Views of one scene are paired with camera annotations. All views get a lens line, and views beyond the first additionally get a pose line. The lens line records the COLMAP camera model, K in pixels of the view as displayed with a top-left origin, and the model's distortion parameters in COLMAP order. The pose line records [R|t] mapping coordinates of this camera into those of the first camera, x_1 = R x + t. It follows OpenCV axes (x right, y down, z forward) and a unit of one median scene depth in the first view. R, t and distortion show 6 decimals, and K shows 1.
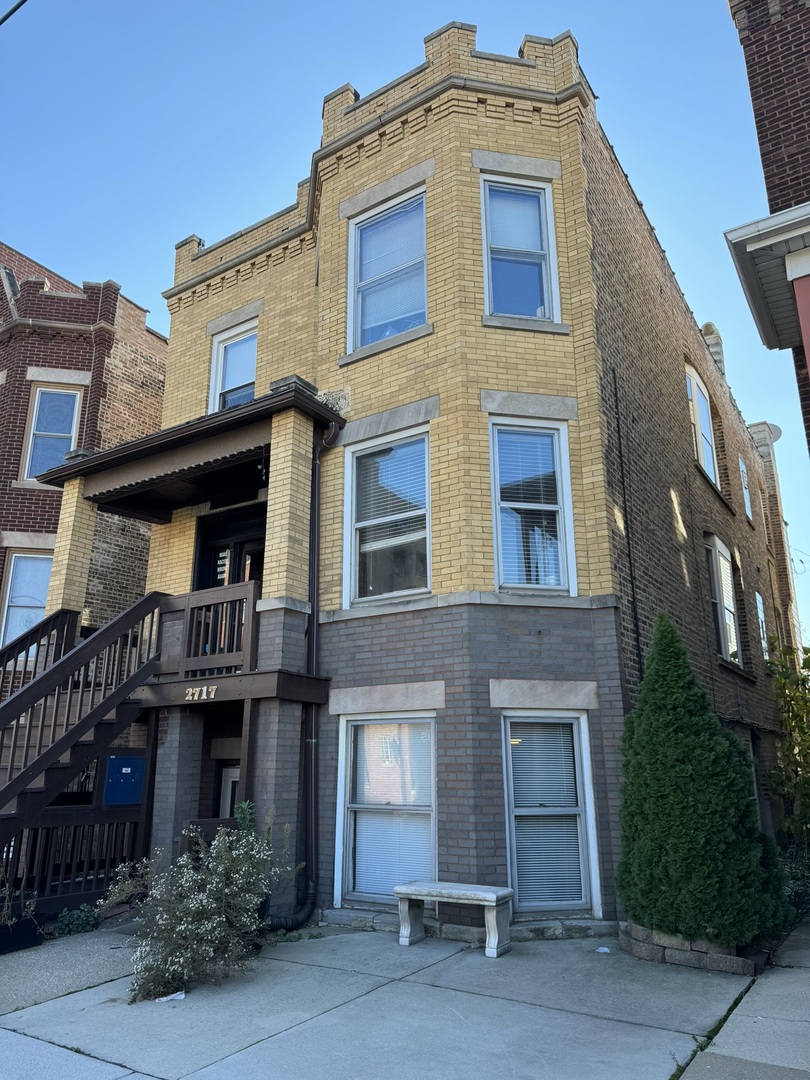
lens RADIAL K [[757.3, 0, 402.9], [0, 757.3, 534.6], [0, 0, 1]] dist [0.060042, -0.063964]
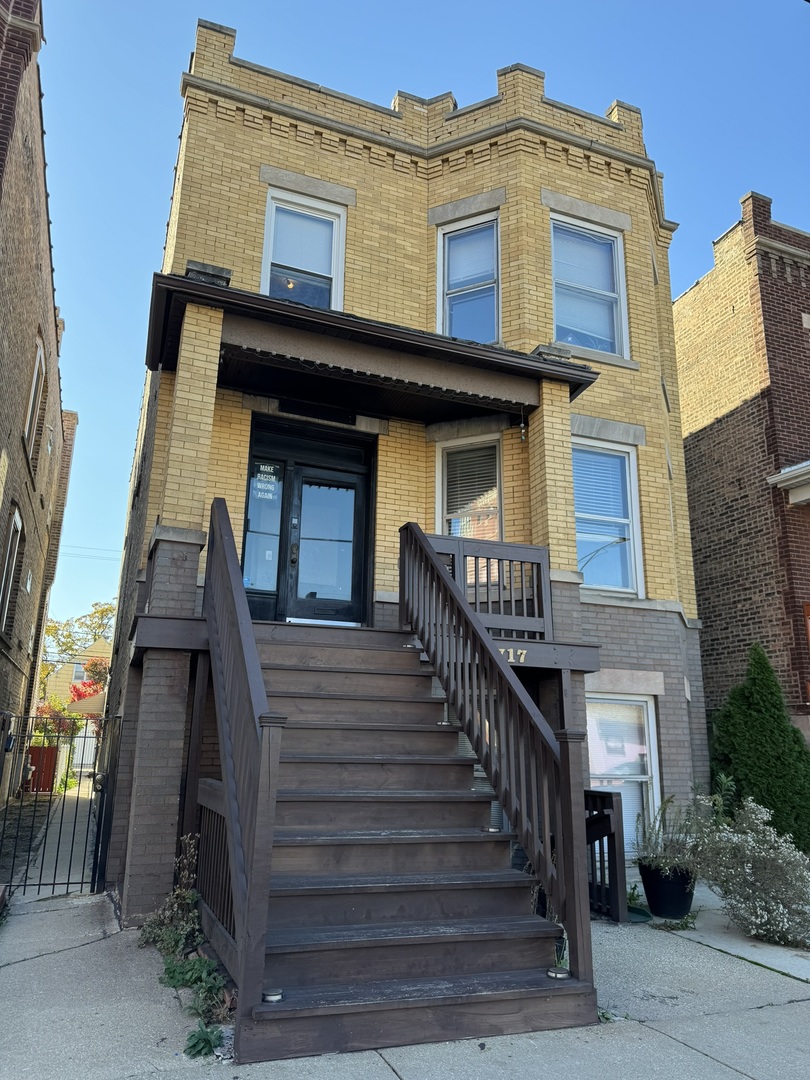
lens RADIAL K [[757.3, 0, 399.0], [0, 757.3, 544.3], [0, 0, 1]] dist [0.060042, -0.063964]
pose [[0.576207, 0.222943, 0.786309, -1.139718], [-0.256595, 0.962779, -0.084946, 0.200328], [-0.775980, -0.152816, 0.611966, 0.594162]]
